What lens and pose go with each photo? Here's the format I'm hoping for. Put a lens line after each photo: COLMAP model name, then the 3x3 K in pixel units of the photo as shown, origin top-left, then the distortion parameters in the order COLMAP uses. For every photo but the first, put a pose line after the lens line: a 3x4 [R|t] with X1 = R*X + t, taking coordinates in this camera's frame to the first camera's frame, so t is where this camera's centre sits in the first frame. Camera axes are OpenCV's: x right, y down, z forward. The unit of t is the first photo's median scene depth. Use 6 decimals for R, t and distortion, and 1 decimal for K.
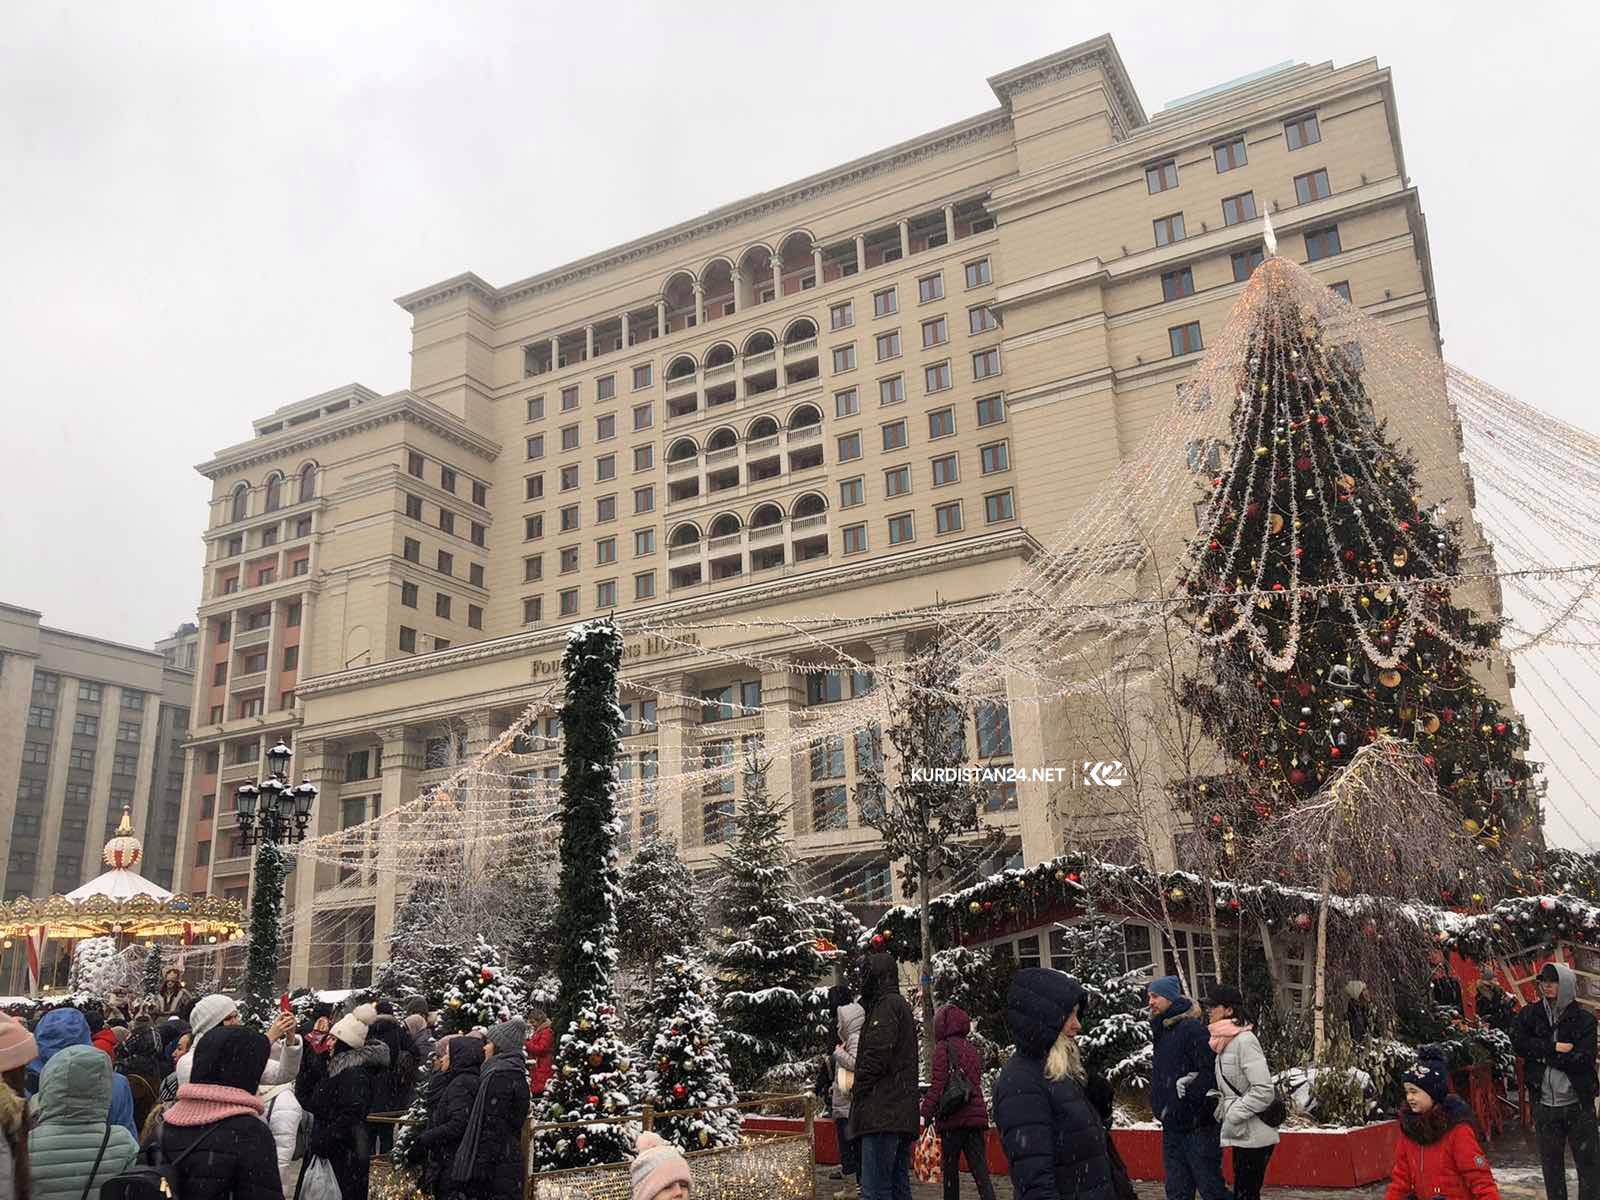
lens RADIAL K [[1306.1, 0, 796.5], [0, 1306.1, 597.6], [0, 0, 1]] dist [0.025887, -0.009772]
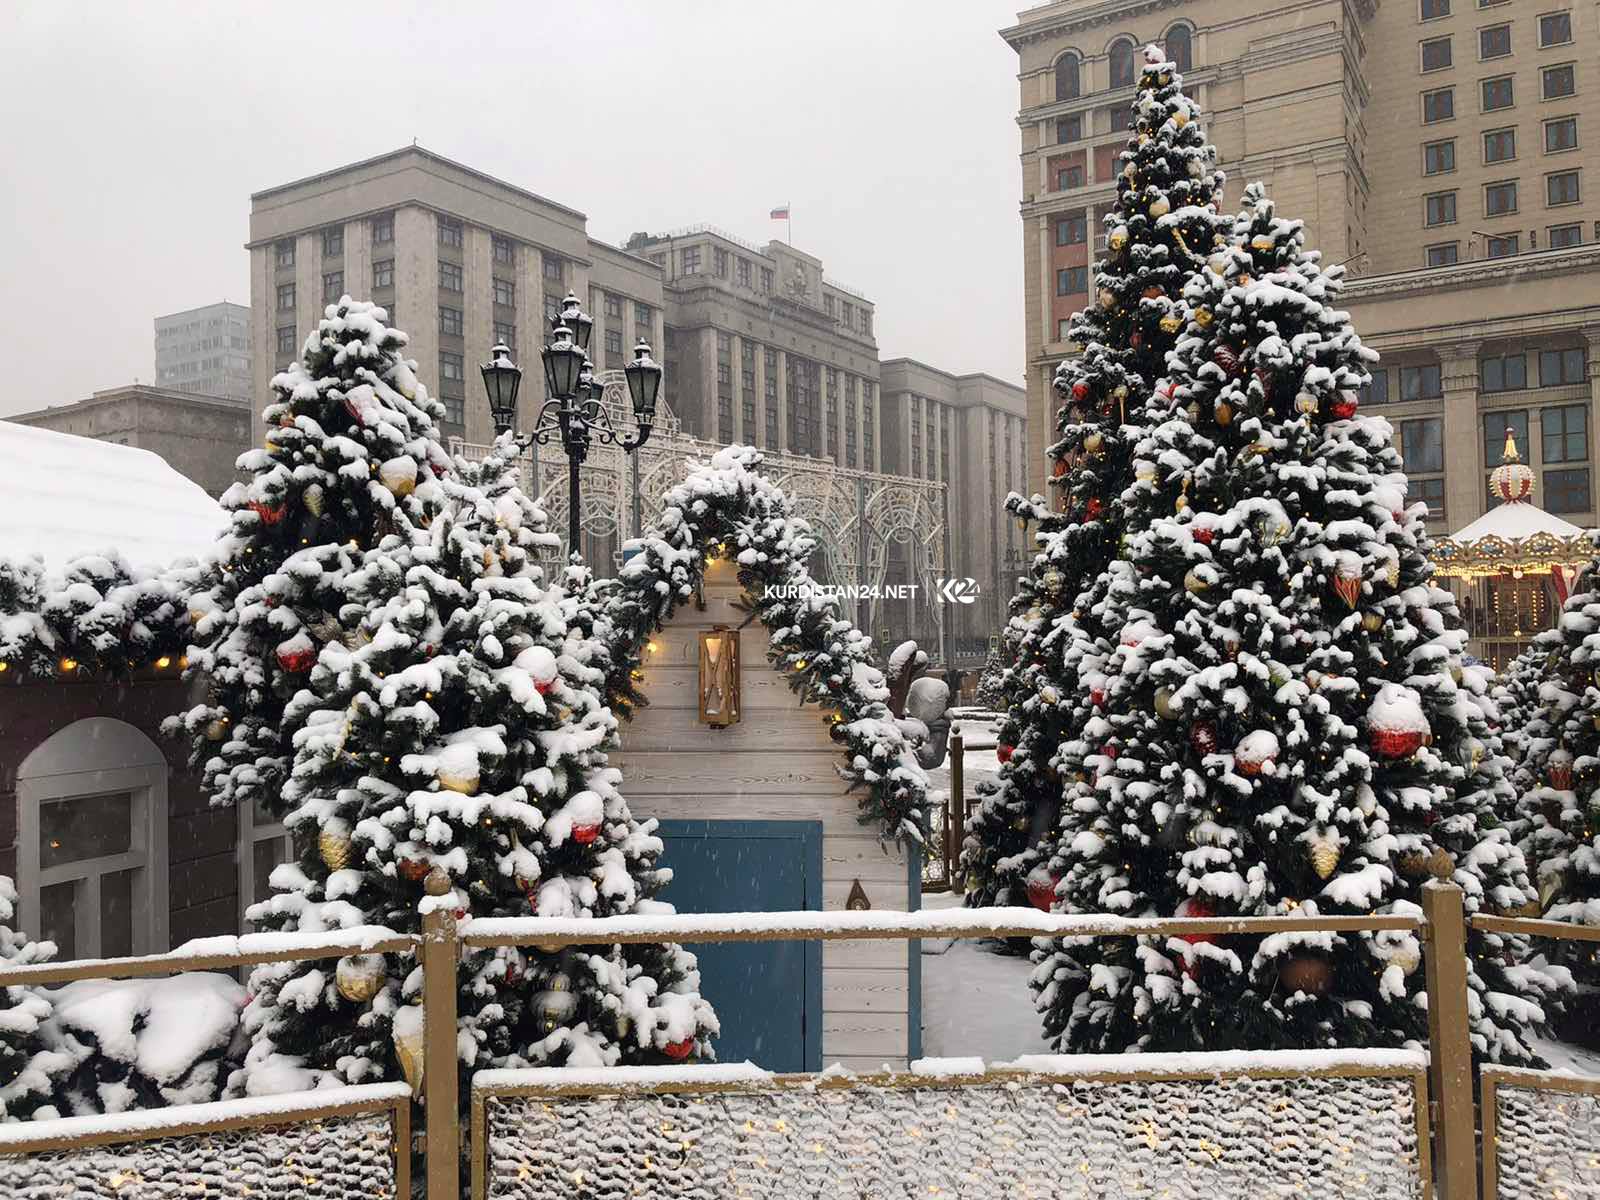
lens RADIAL K [[1306.1, 0, 796.5], [0, 1306.1, 597.6], [0, 0, 1]] dist [0.025887, -0.009772]
pose [[0.998462, 0.023648, -0.050150, -0.569661], [-0.008752, 0.960364, 0.278613, 0.018013], [0.054750, -0.277745, 0.959093, 0.076378]]
